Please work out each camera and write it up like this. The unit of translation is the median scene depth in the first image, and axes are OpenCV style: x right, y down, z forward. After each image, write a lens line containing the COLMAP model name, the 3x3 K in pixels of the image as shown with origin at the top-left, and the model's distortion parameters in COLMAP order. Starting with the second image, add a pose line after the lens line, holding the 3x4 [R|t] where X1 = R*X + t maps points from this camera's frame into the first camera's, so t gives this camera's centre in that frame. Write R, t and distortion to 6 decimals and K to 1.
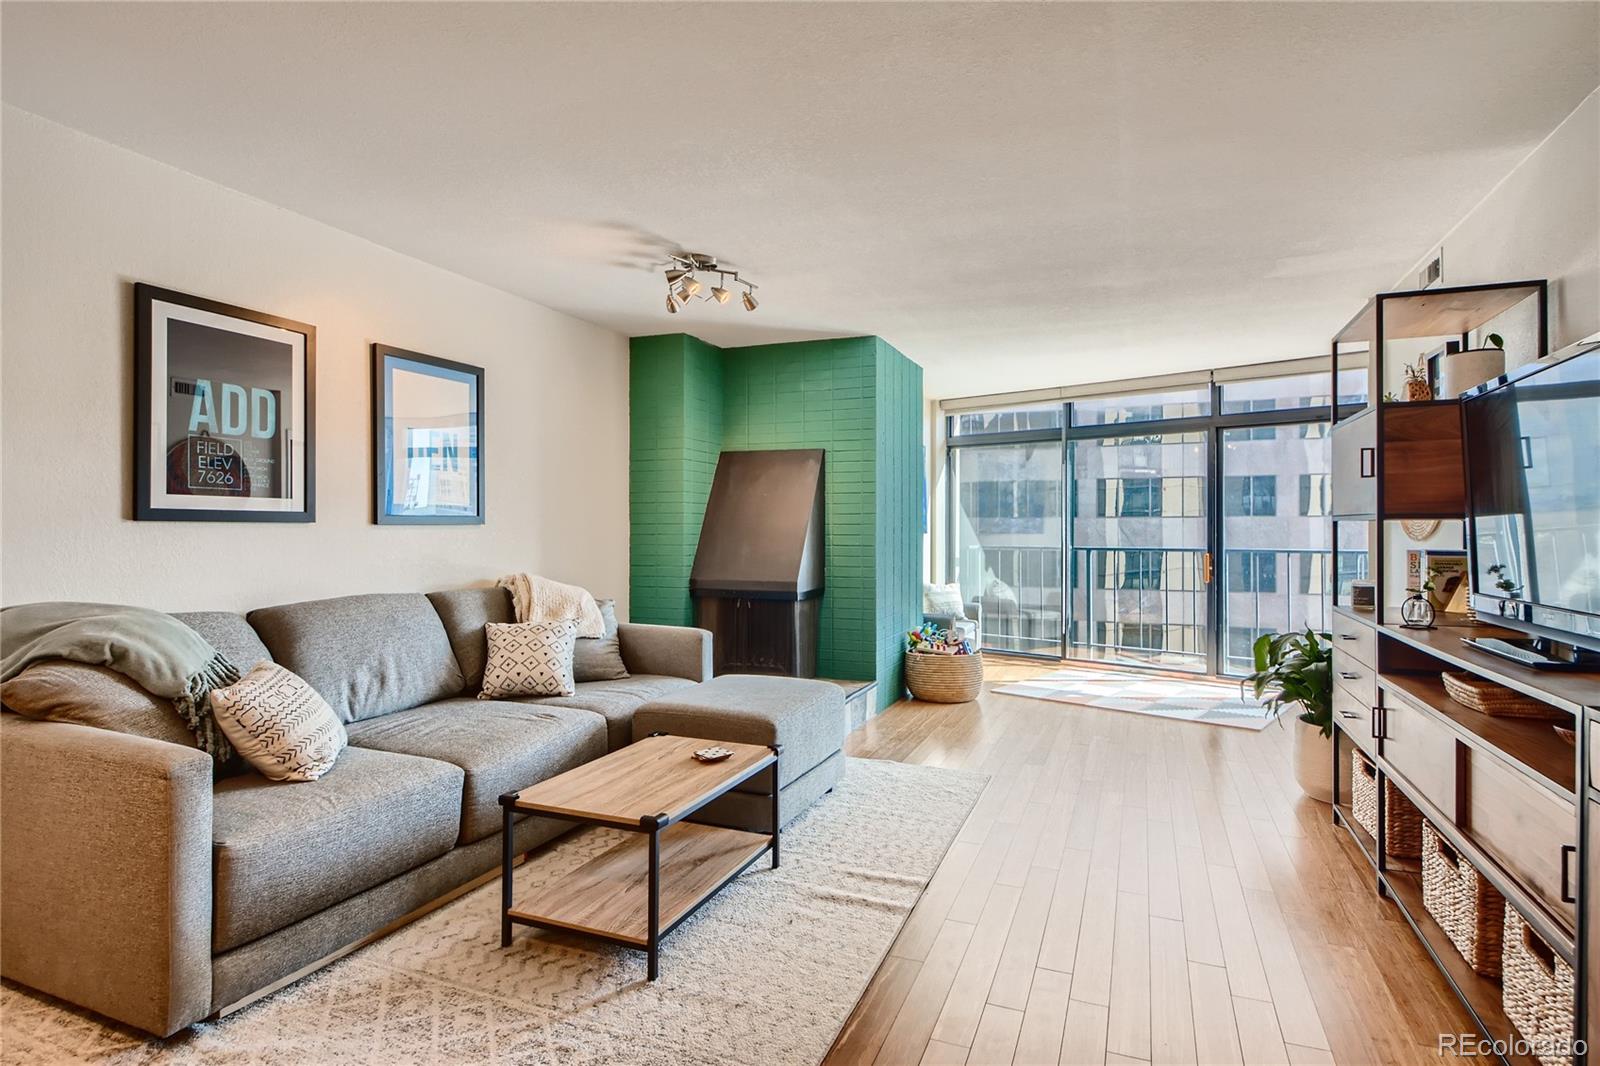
lens RADIAL K [[842.2, 0, 803.6], [0, 842.2, 529.8], [0, 0, 1]] dist [0.019035, -0.015031]
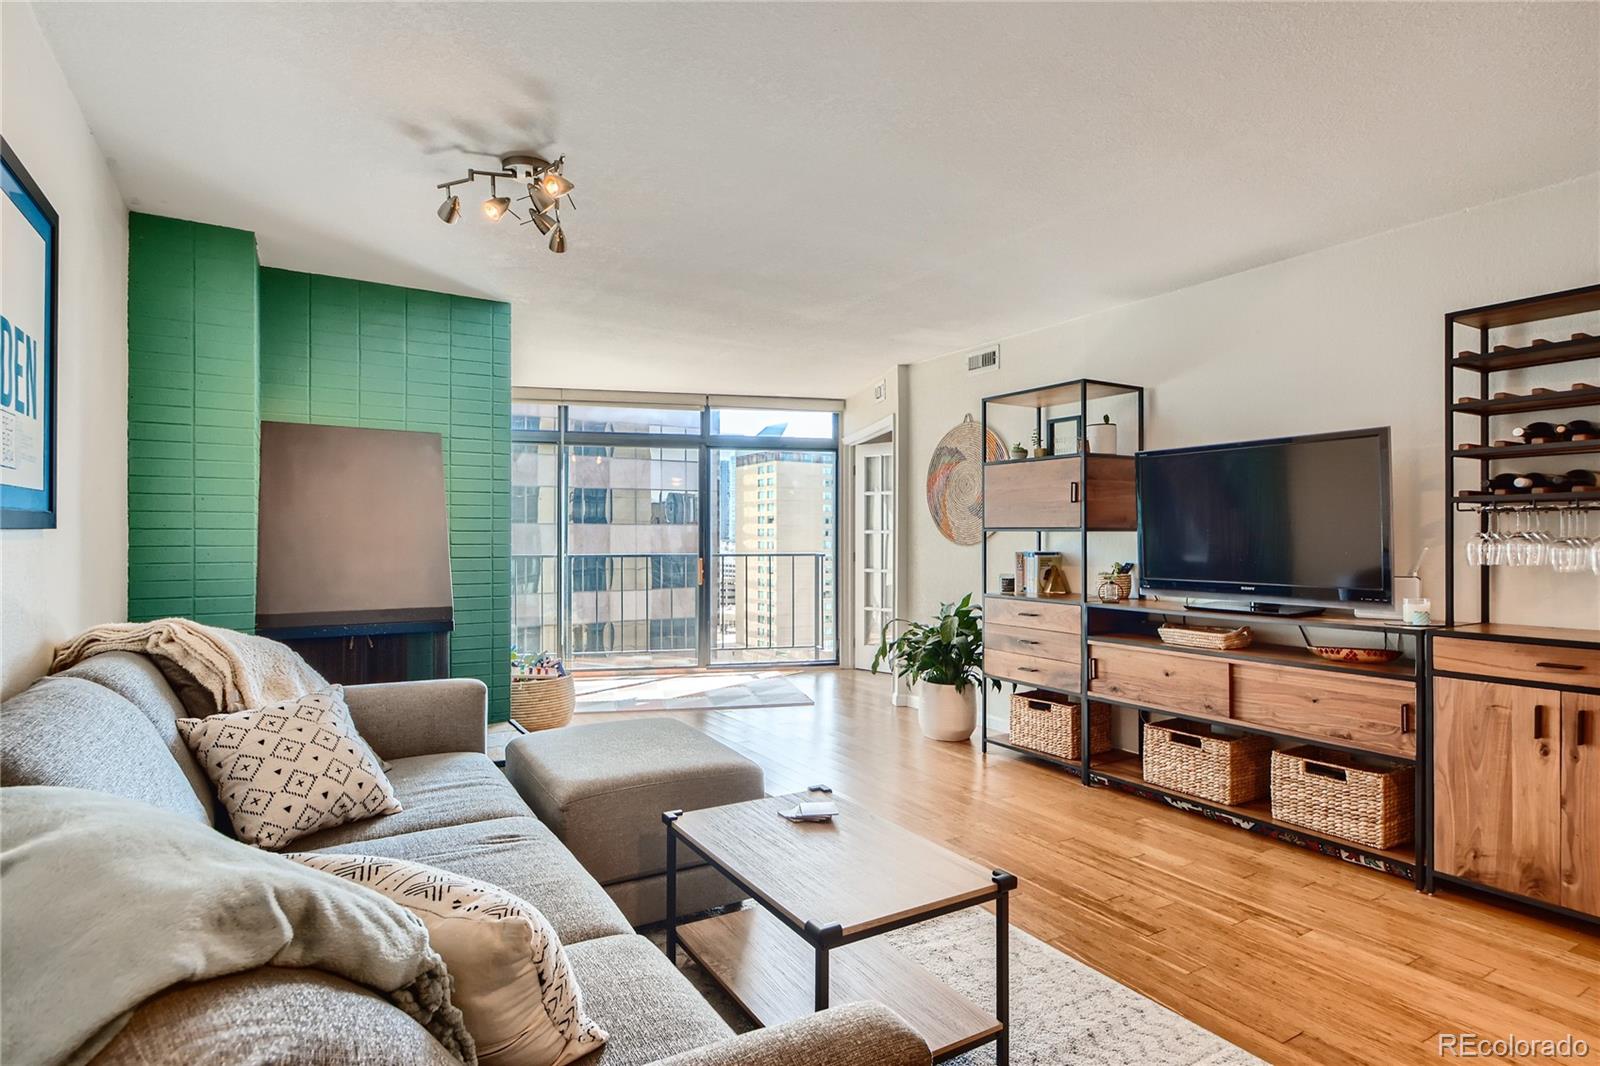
lens RADIAL K [[842.2, 0, 807.6], [0, 842.2, 533.9], [0, 0, 1]] dist [0.019035, -0.015031]
pose [[0.584203, 0.002656, 0.811603, -0.387454], [-0.001054, 0.999996, -0.002514, -0.001760], [-0.811607, 0.000613, 0.584204, 0.258695]]
